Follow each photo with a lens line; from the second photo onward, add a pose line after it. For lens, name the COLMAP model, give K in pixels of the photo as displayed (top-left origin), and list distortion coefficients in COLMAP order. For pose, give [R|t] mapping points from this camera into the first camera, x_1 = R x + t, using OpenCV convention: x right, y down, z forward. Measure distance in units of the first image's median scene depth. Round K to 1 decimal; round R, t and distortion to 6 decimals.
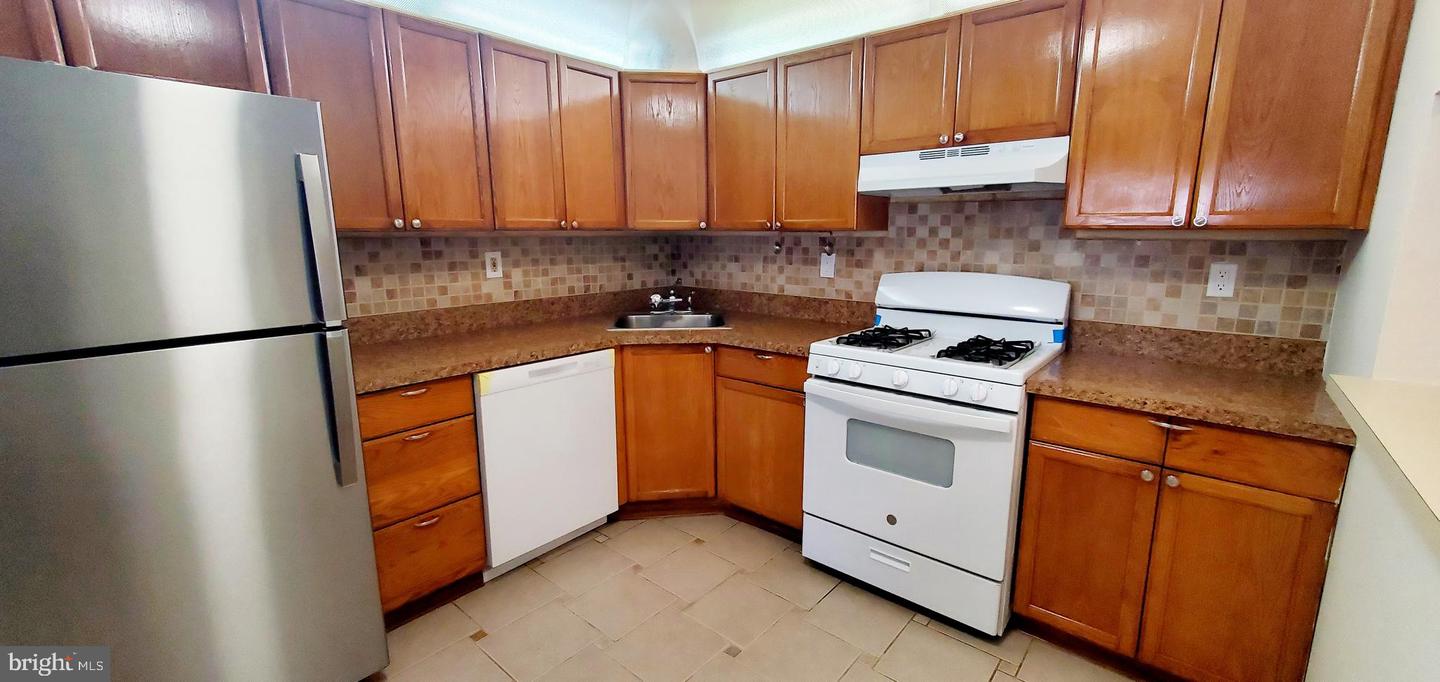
lens RADIAL K [[571.8, 0, 738.8], [0, 571.8, 336.3], [0, 0, 1]] dist [0.007486, -0.002128]
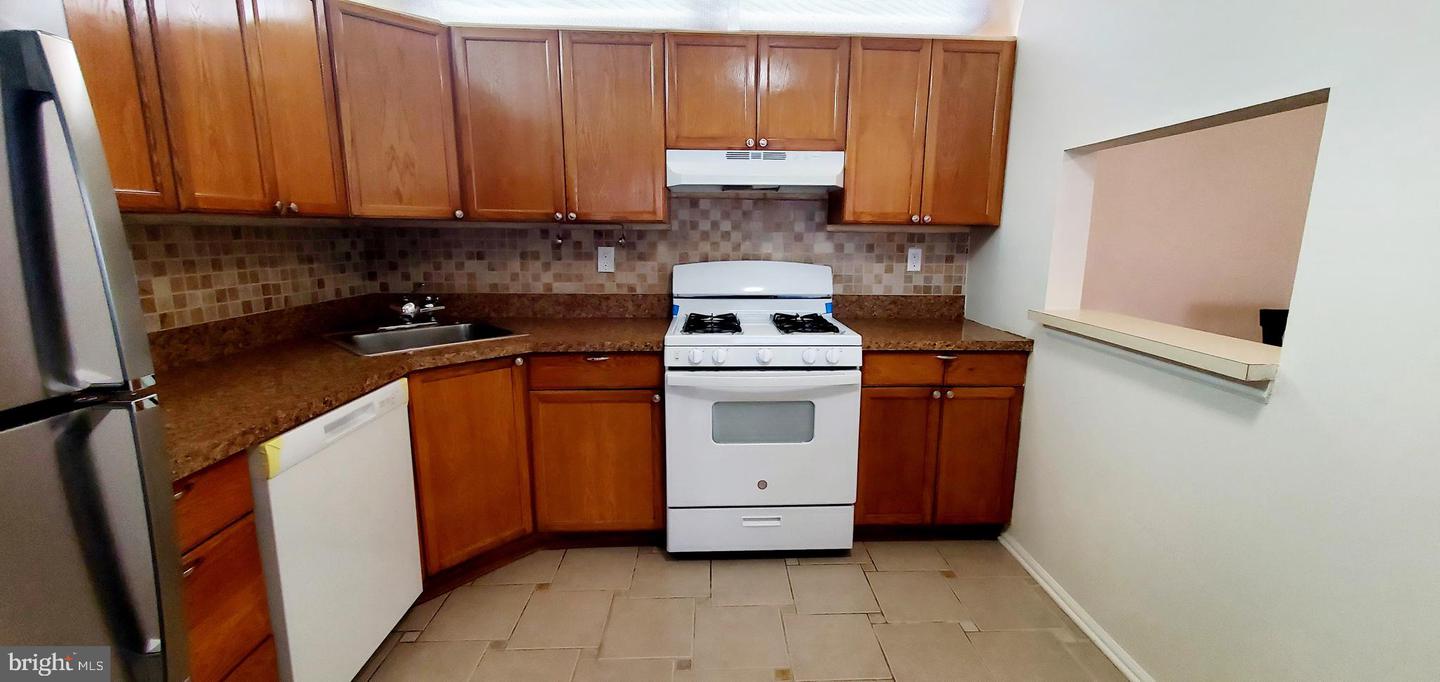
lens RADIAL K [[571.8, 0, 736.2], [0, 571.8, 336.6], [0, 0, 1]] dist [0.007486, -0.002128]
pose [[0.742104, -0.115182, 0.660314, -0.411067], [0.113721, 0.992479, 0.045317, -0.016806], [-0.660568, 0.041462, 0.749621, 0.170499]]
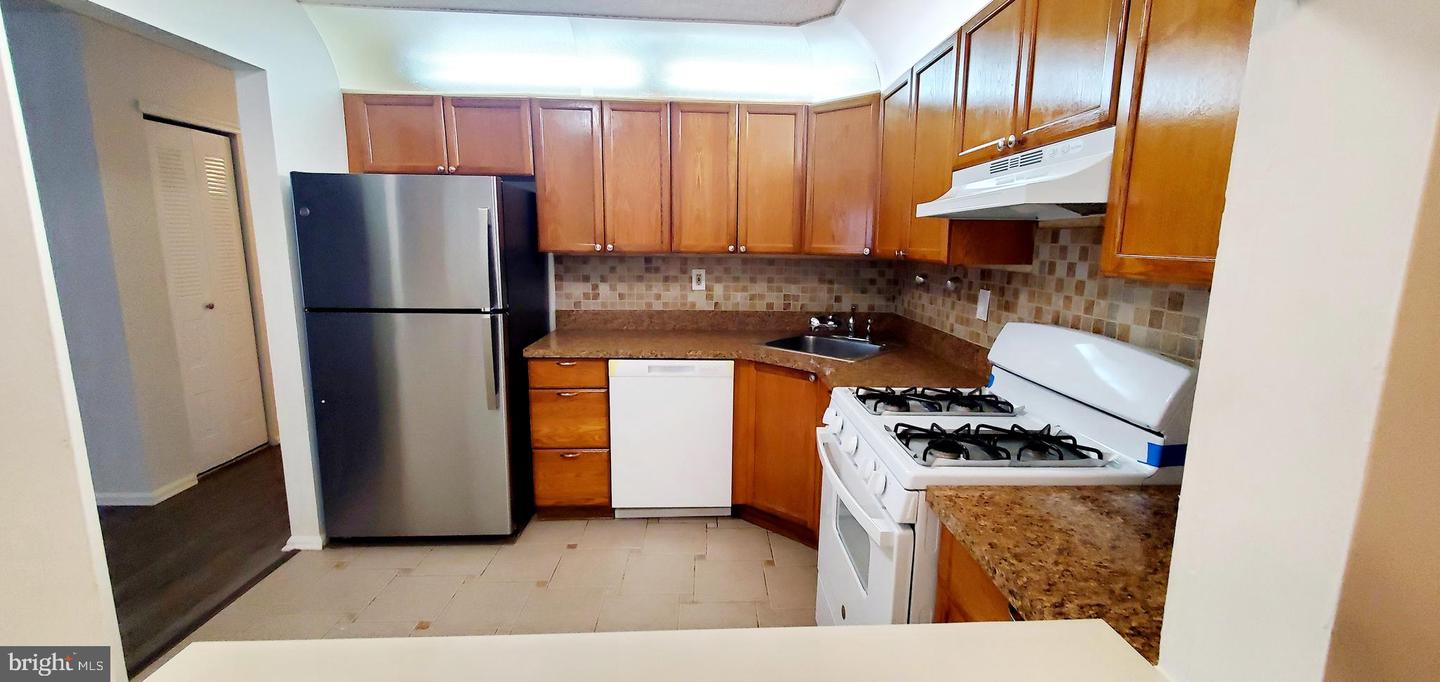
lens RADIAL K [[571.8, 0, 741.6], [0, 571.8, 337.0], [0, 0, 1]] dist [0.007486, -0.002128]
pose [[0.680571, 0.131200, -0.720839, 0.627599], [-0.148124, 0.988159, 0.040006, -0.075518], [0.717553, 0.079546, 0.691947, 0.252810]]
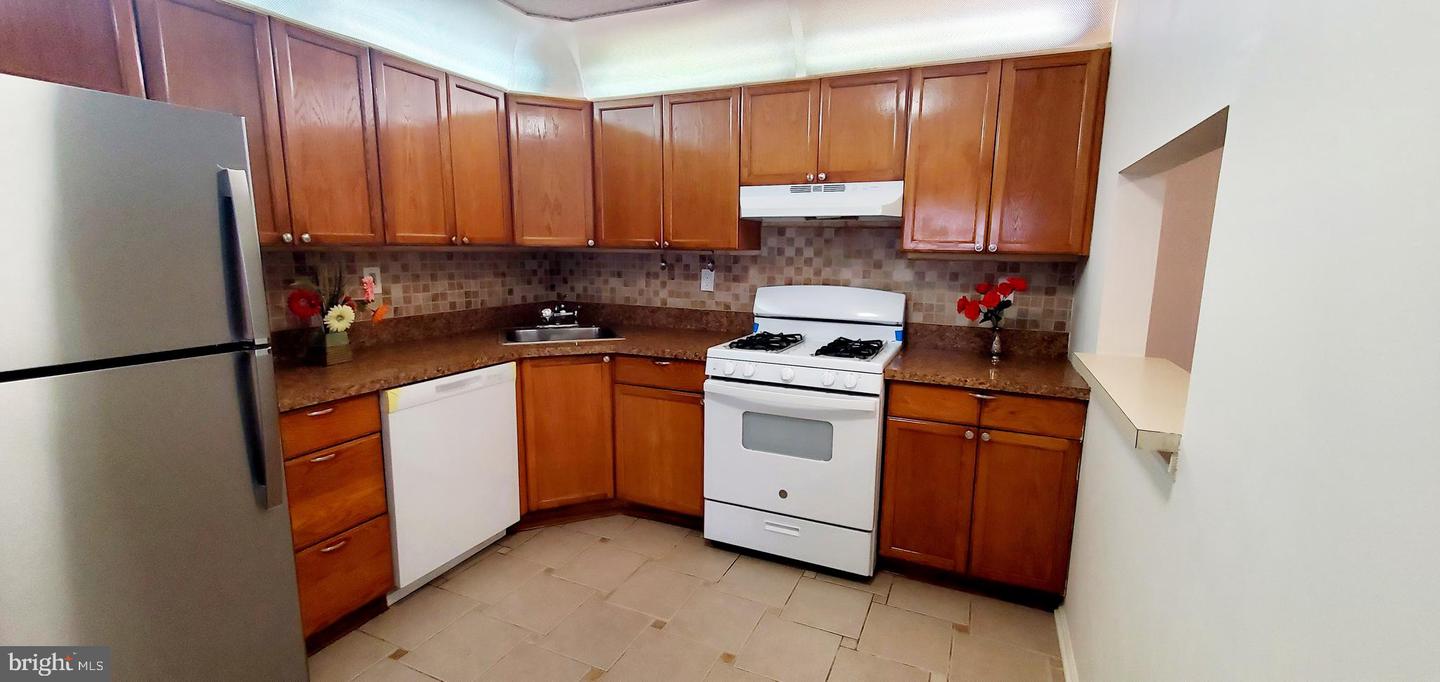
lens RADIAL K [[571.8, 0, 738.5], [0, 571.8, 336.6], [0, 0, 1]] dist [0.007486, -0.002128]
pose [[0.960251, -0.029742, 0.277548, -0.124350], [0.036568, 0.999142, -0.019451, 0.012221], [-0.276731, 0.028827, 0.960515, -0.107627]]
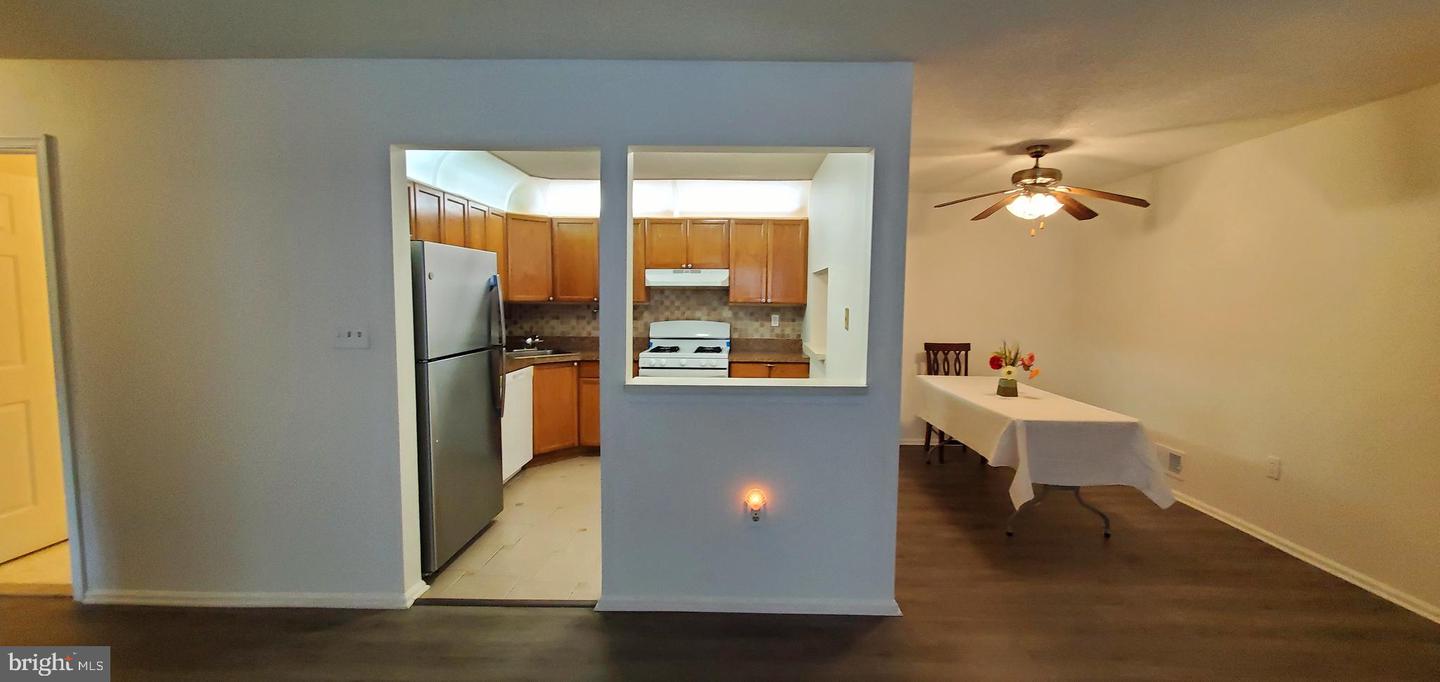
lens RADIAL K [[571.8, 0, 729.8], [0, 571.8, 339.5], [0, 0, 1]] dist [0.007486, -0.002128]
pose [[0.790058, -0.042657, 0.611546, -0.901022], [0.103029, 0.992626, -0.063865, 0.129442], [-0.604313, 0.113464, 0.788627, -0.915776]]
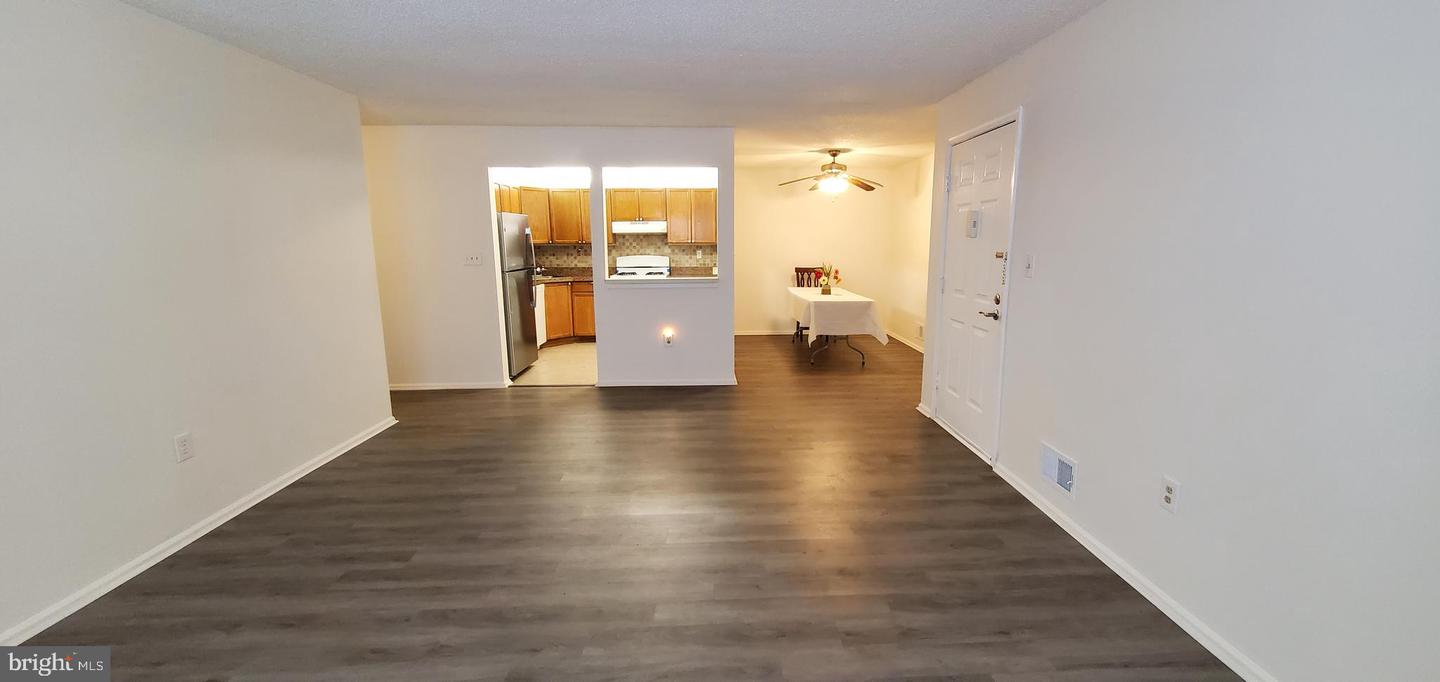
lens RADIAL K [[571.8, 0, 732.0], [0, 571.8, 328.1], [0, 0, 1]] dist [0.007486, -0.002128]
pose [[0.752215, -0.106565, 0.650243, -1.541283], [0.124520, 0.992044, 0.018534, 0.338511], [-0.647045, 0.067026, 0.759500, -2.013974]]
